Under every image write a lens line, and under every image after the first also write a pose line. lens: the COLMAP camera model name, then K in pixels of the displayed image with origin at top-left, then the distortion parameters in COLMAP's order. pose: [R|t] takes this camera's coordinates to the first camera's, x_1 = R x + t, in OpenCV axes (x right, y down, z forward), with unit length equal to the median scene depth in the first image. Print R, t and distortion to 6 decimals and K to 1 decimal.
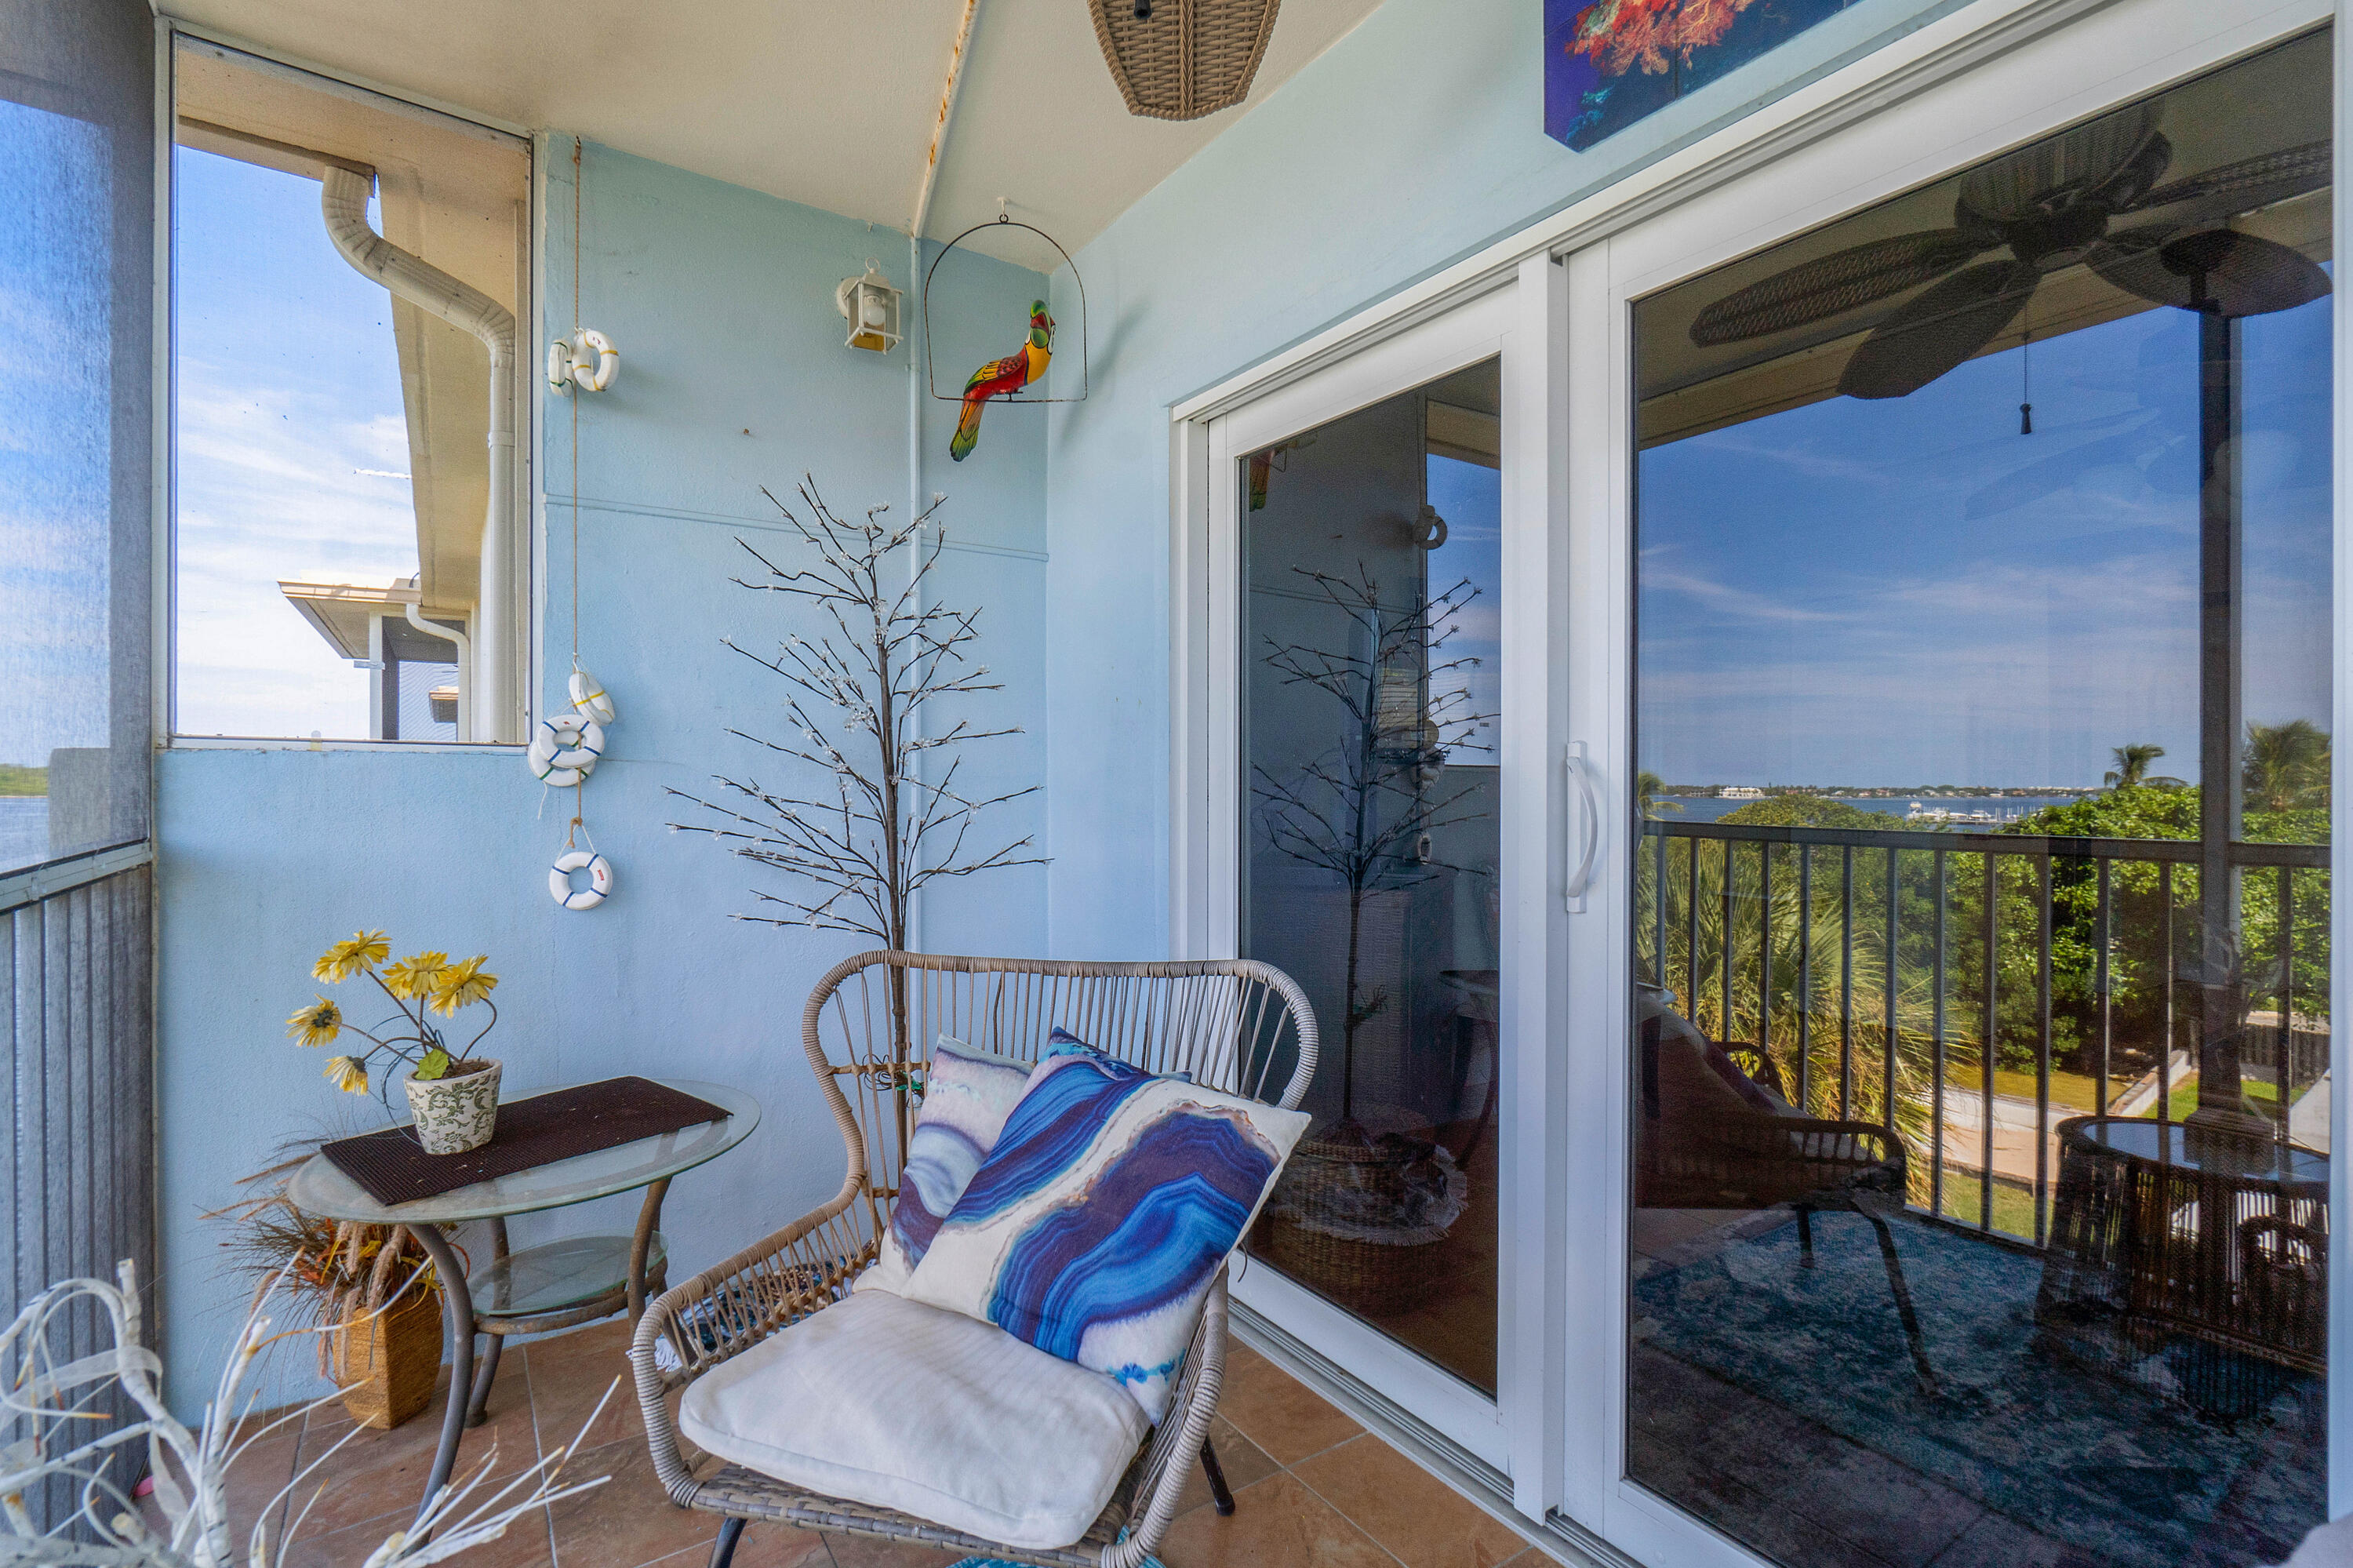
lens RADIAL K [[1080.1, 0, 1172.0], [0, 1080.1, 774.2], [0, 0, 1]] dist [-0.003234, -0.000369]
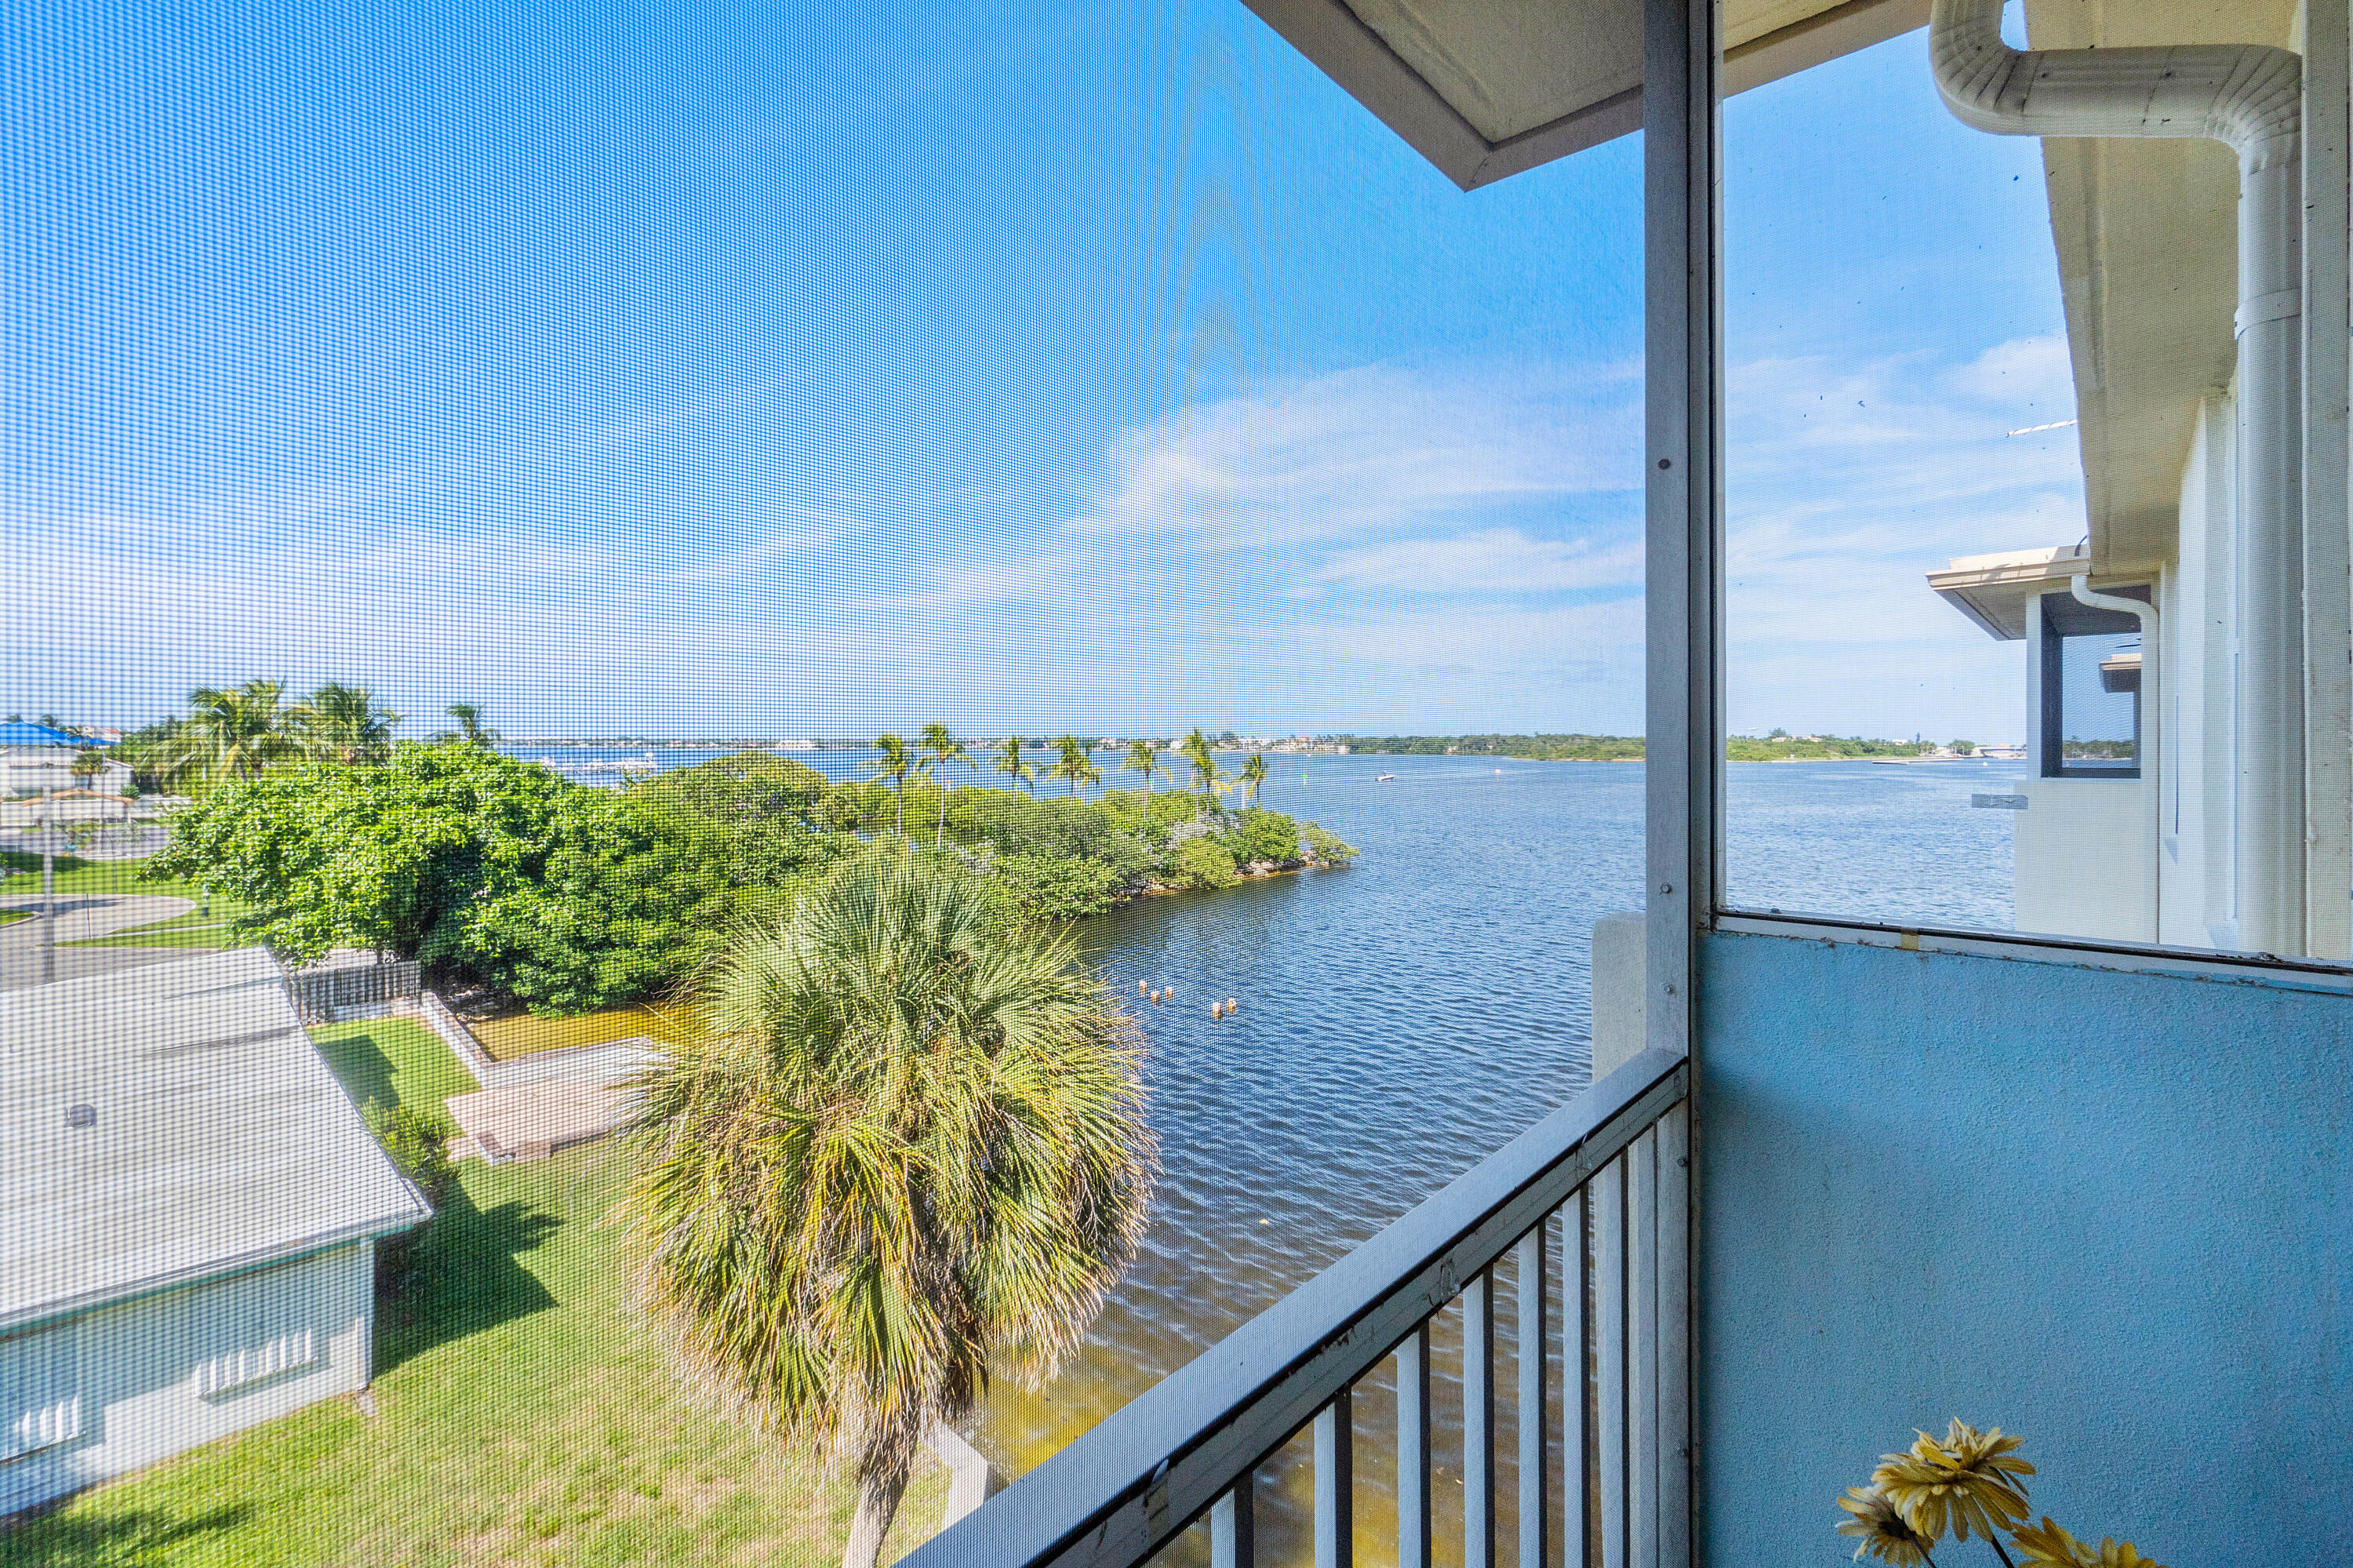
lens RADIAL K [[1080.1, 0, 1172.0], [0, 1080.1, 774.2], [0, 0, 1]] dist [-0.003234, -0.000369]
pose [[0.254623, 0.015440, -0.966917, -0.318476], [0.016614, 0.999655, 0.020338, -0.135898], [0.966898, -0.021243, 0.254279, 0.449510]]
